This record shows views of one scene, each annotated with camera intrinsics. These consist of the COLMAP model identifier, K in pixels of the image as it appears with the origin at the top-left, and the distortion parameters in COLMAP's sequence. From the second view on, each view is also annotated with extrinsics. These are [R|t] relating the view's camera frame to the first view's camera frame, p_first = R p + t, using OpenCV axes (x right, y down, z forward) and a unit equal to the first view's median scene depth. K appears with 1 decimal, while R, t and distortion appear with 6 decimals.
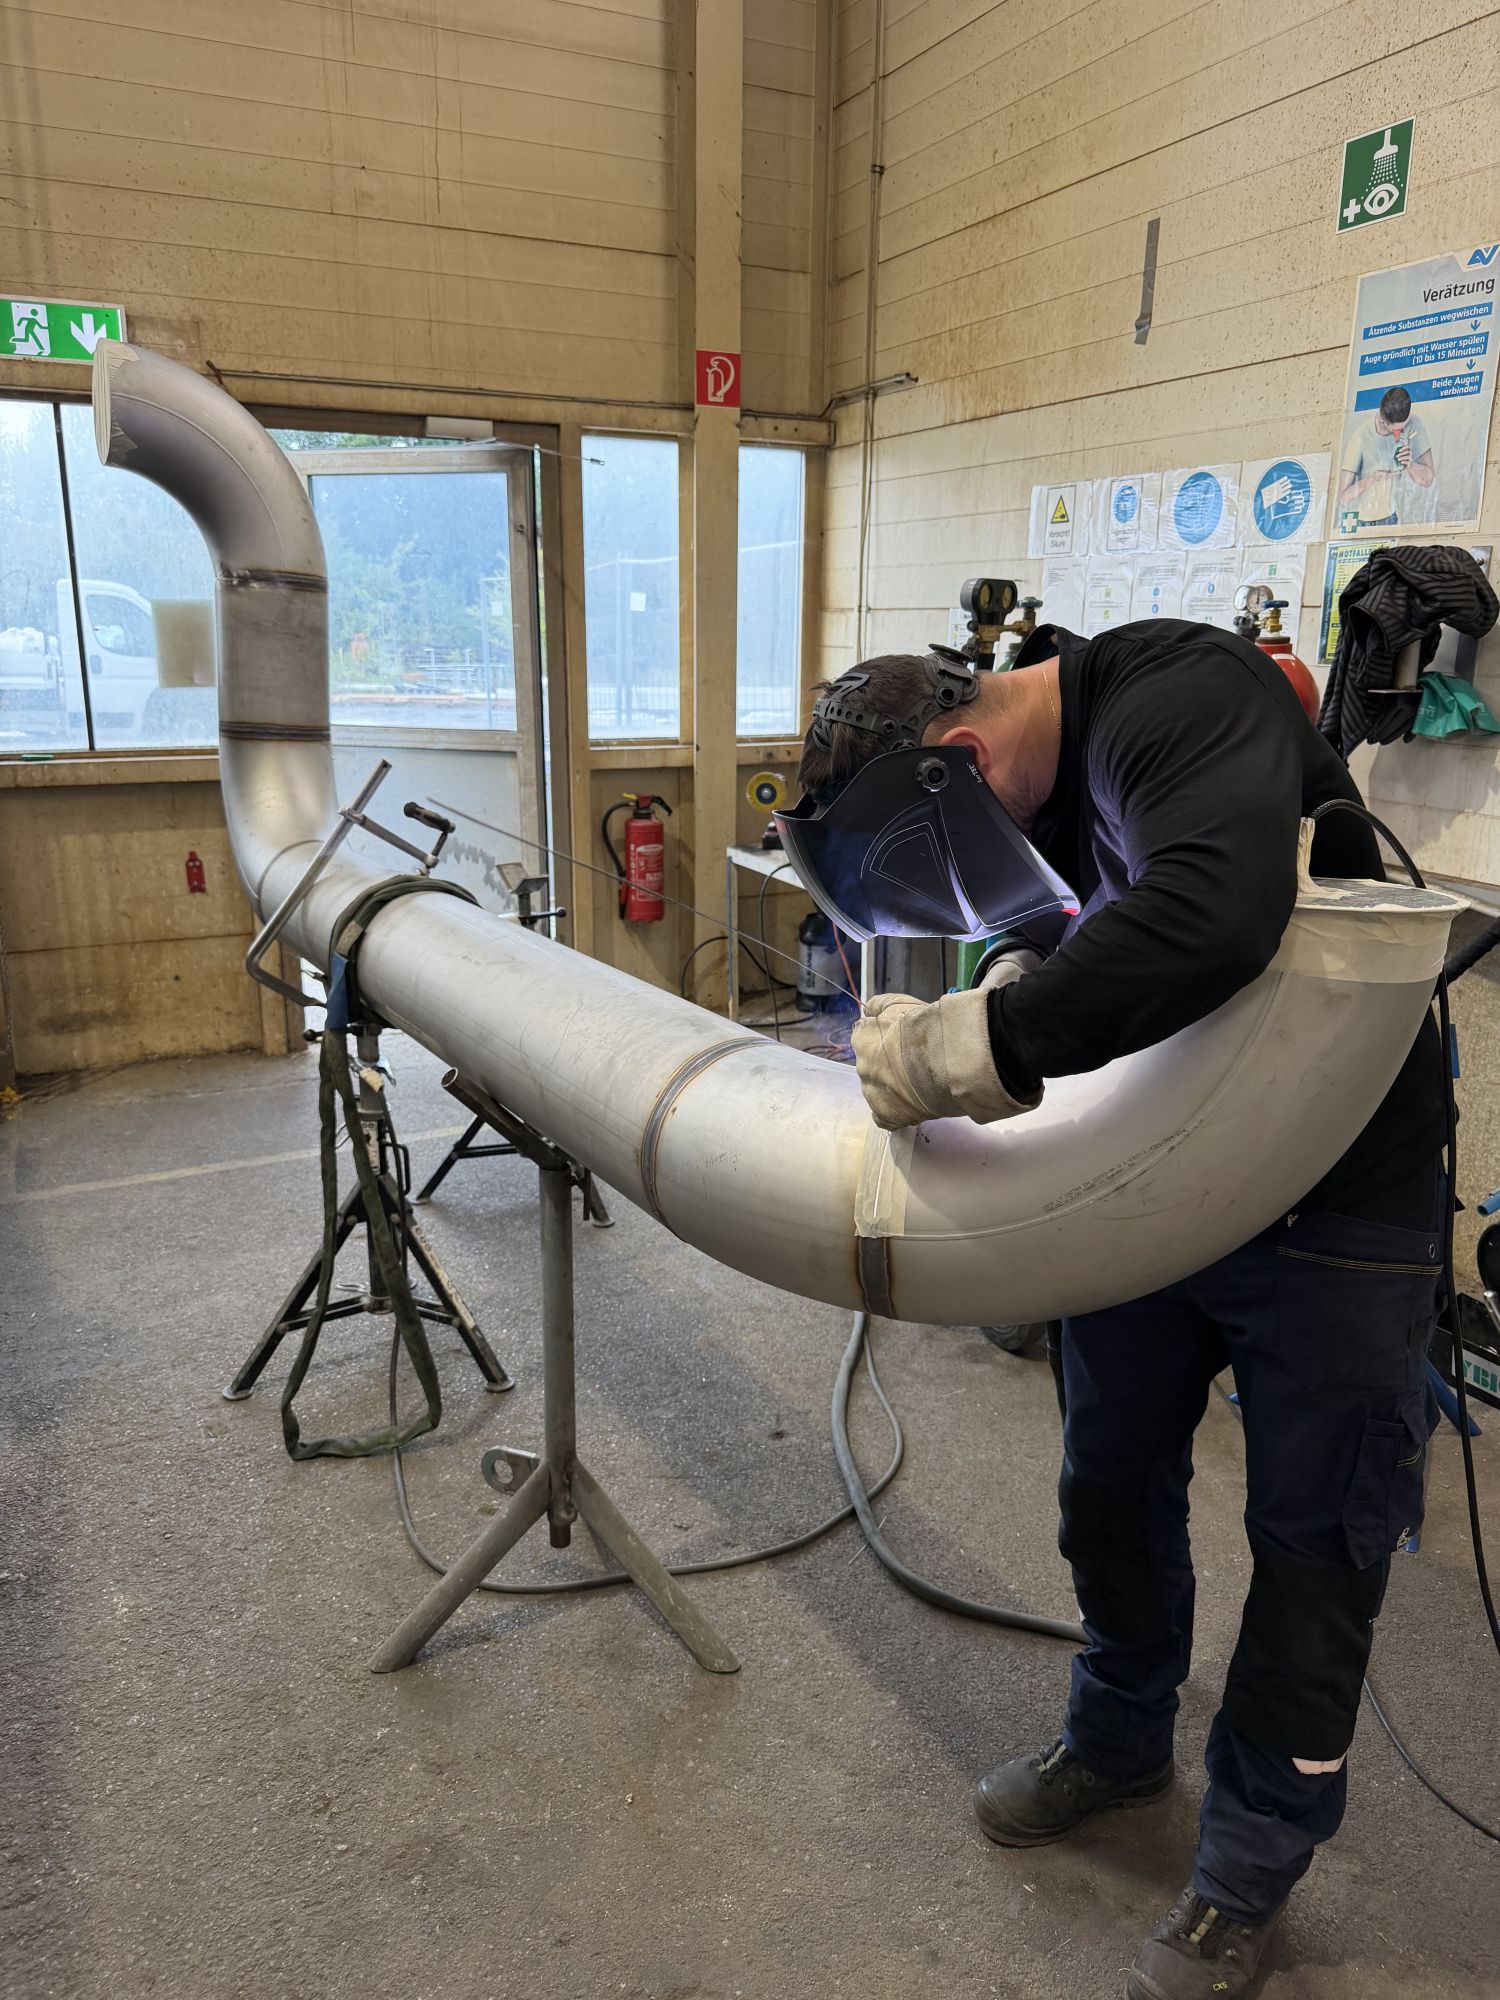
lens RADIAL K [[1427.0, 0, 744.4], [0, 1427.0, 993.7], [0, 0, 1]] dist [-0.001144, -0.008937]
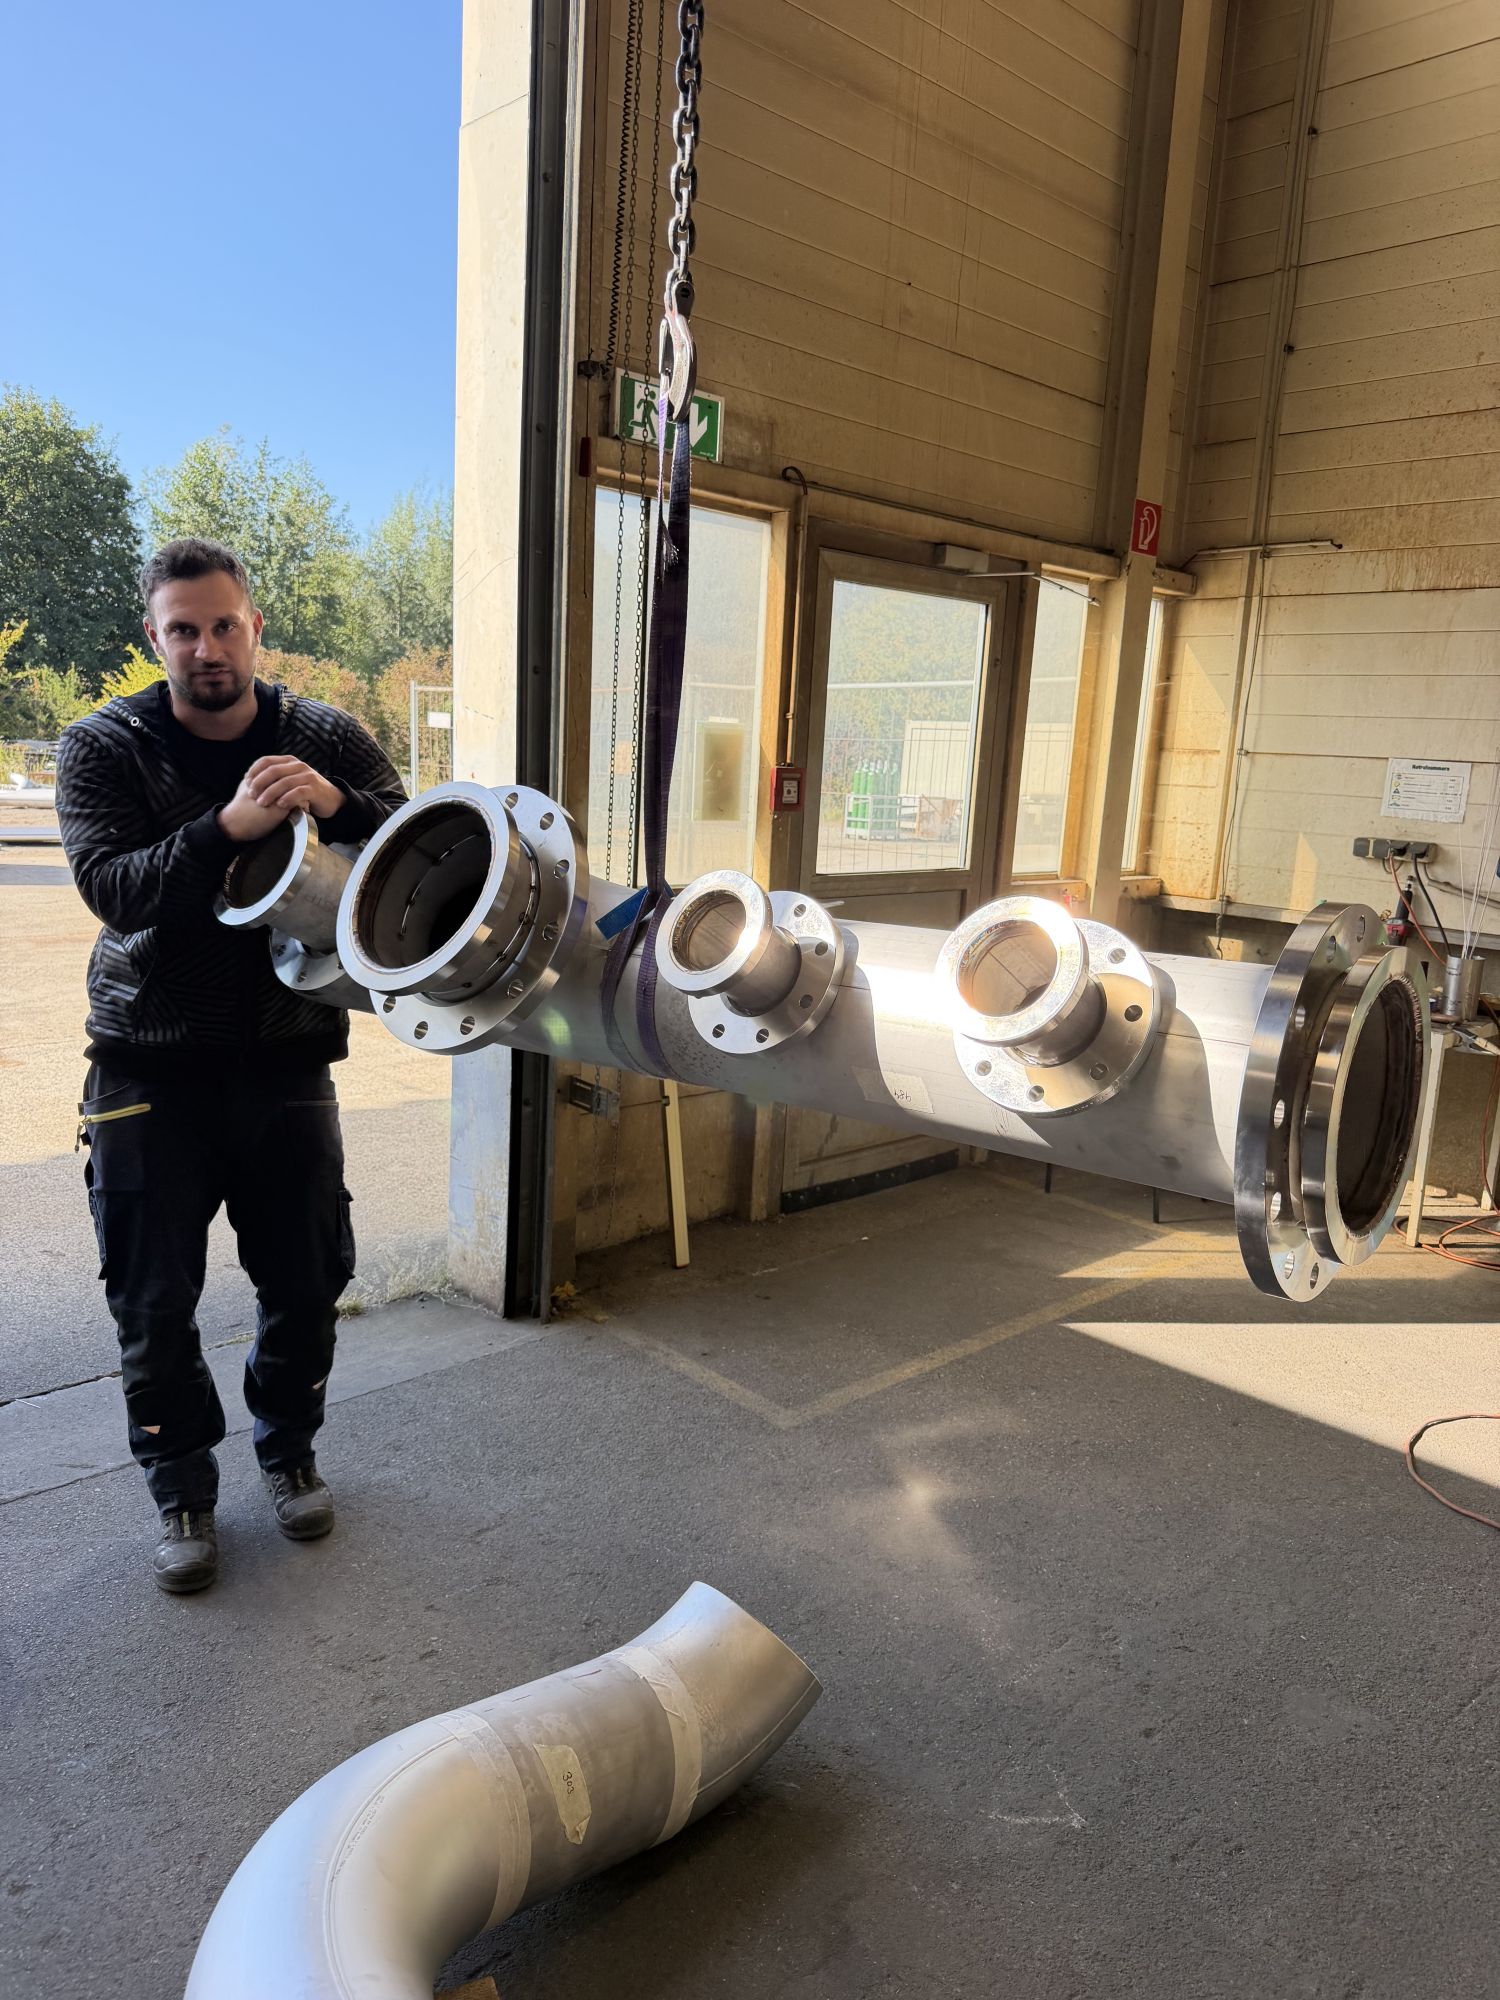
lens RADIAL K [[1427.0, 0, 747.1], [0, 1427.0, 1011.2], [0, 0, 1]] dist [-0.001144, -0.008937]
pose [[0.952508, -0.016173, 0.304084, -0.626581], [0.035864, 0.997597, -0.059279, -0.036955], [-0.302394, 0.067370, 0.950799, 0.144356]]
